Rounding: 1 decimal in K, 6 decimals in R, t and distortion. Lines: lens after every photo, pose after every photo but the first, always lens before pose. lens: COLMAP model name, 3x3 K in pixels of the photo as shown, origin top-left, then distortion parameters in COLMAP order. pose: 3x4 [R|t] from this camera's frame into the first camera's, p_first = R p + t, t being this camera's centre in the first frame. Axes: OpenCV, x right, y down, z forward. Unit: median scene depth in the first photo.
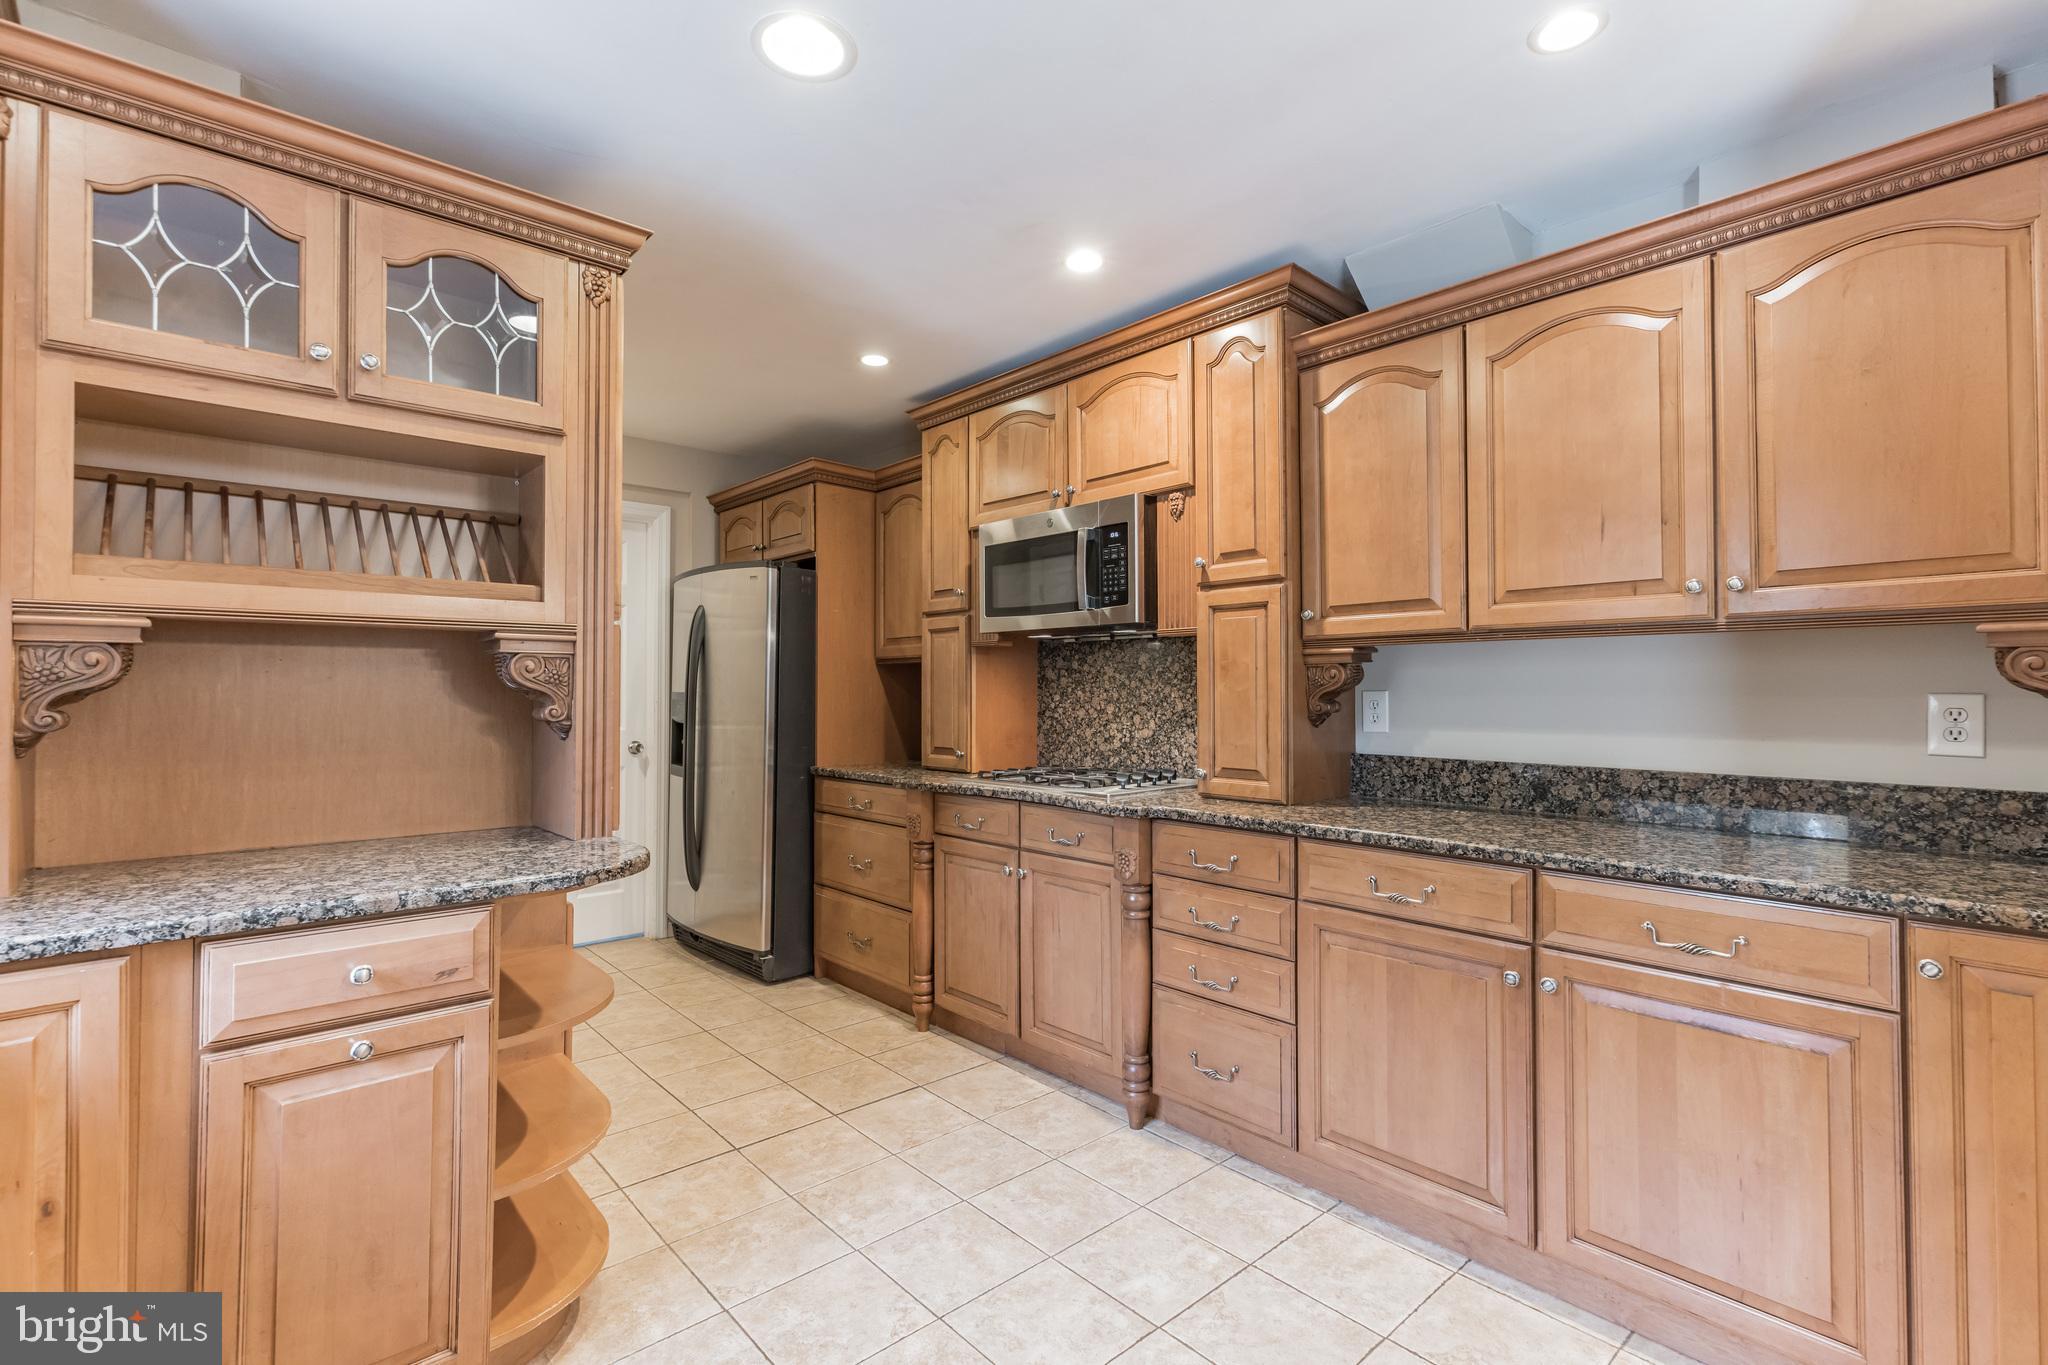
lens RADIAL K [[932.2, 0, 1013.6], [0, 932.2, 683.5], [0, 0, 1]] dist [-0.003307, 0.000291]
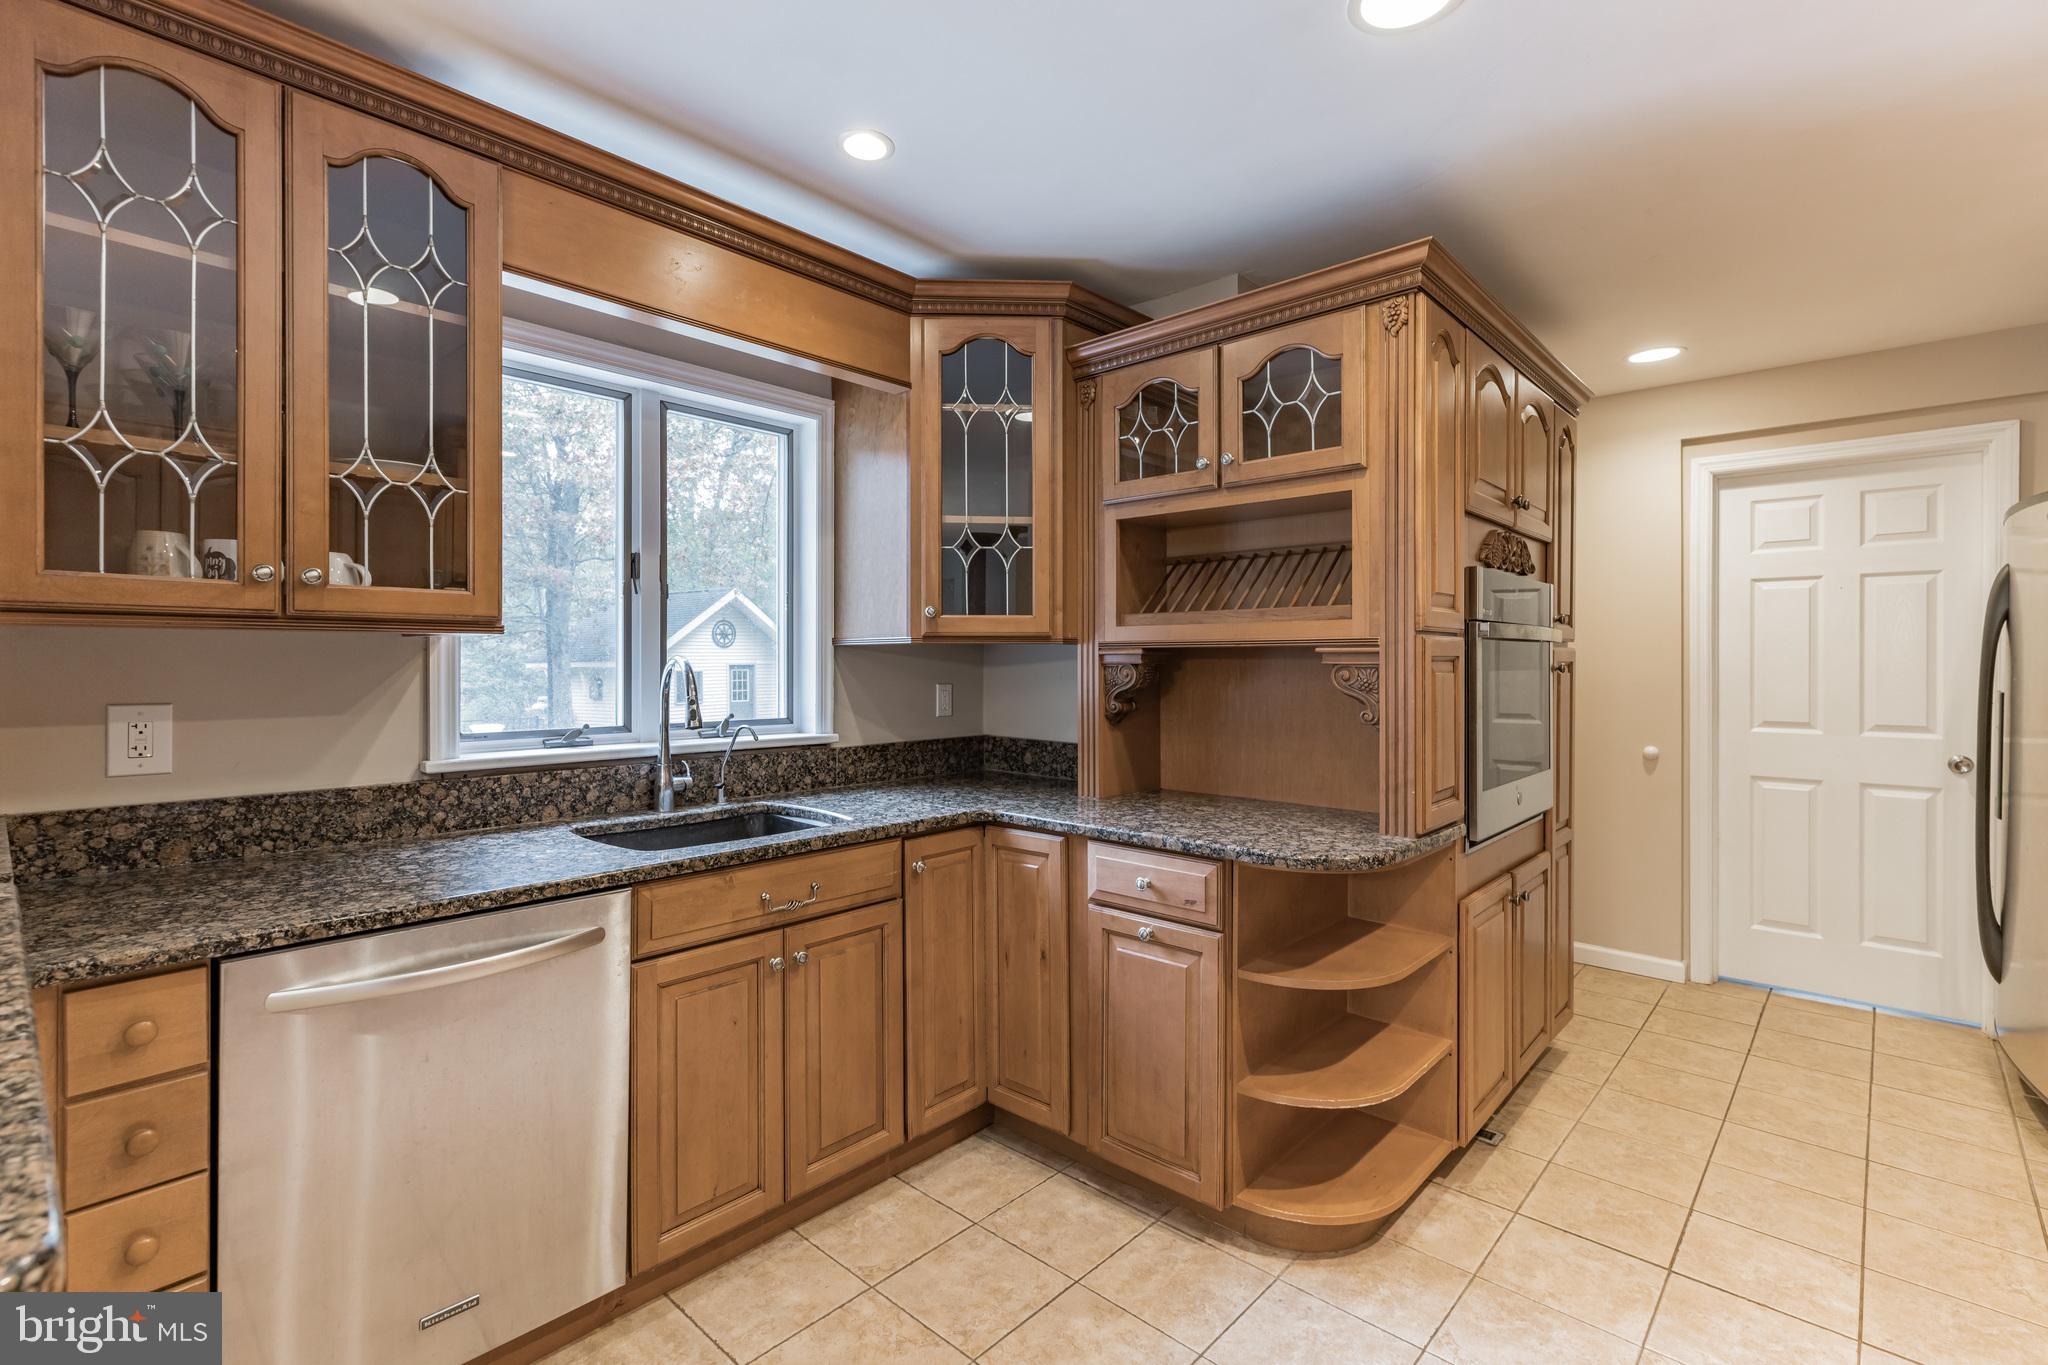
lens RADIAL K [[932.2, 0, 1033.4], [0, 932.2, 667.3], [0, 0, 1]] dist [-0.003307, 0.000291]
pose [[0.089300, 0.004286, -0.995996, 0.444572], [0.008562, 0.999950, 0.005070, -0.028275], [0.995968, -0.008980, 0.089259, 0.382199]]
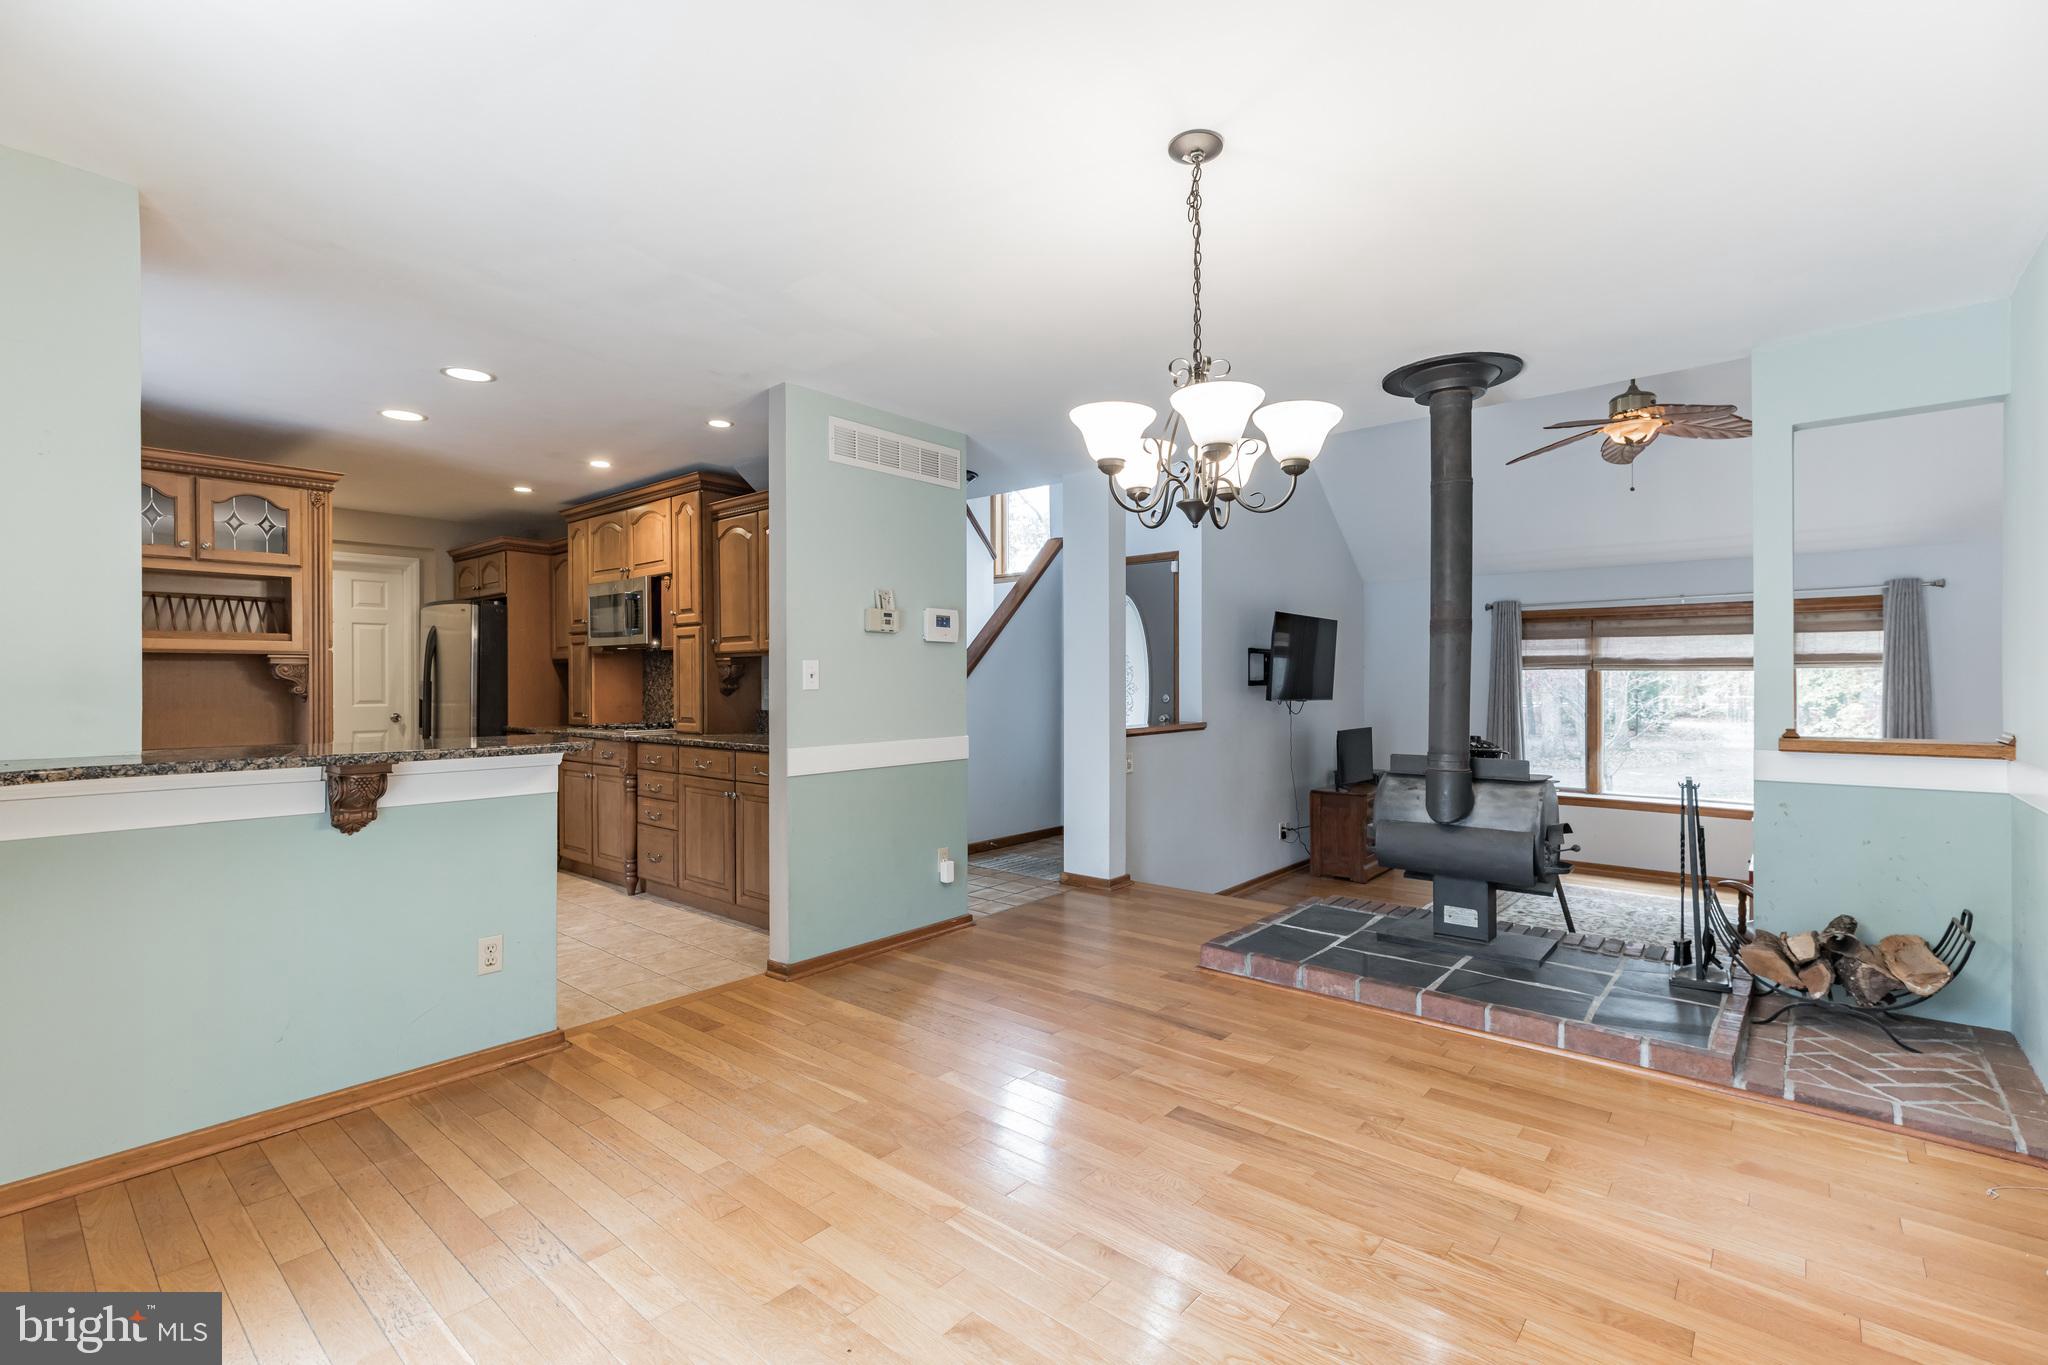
lens RADIAL K [[932.2, 0, 1043.0], [0, 932.2, 684.2], [0, 0, 1]] dist [-0.003307, 0.000291]
pose [[0.990233, -0.005924, 0.139299, 0.747577], [0.003878, 0.999881, 0.014951, -0.007126], [-0.139371, -0.014265, 0.990137, -1.132906]]
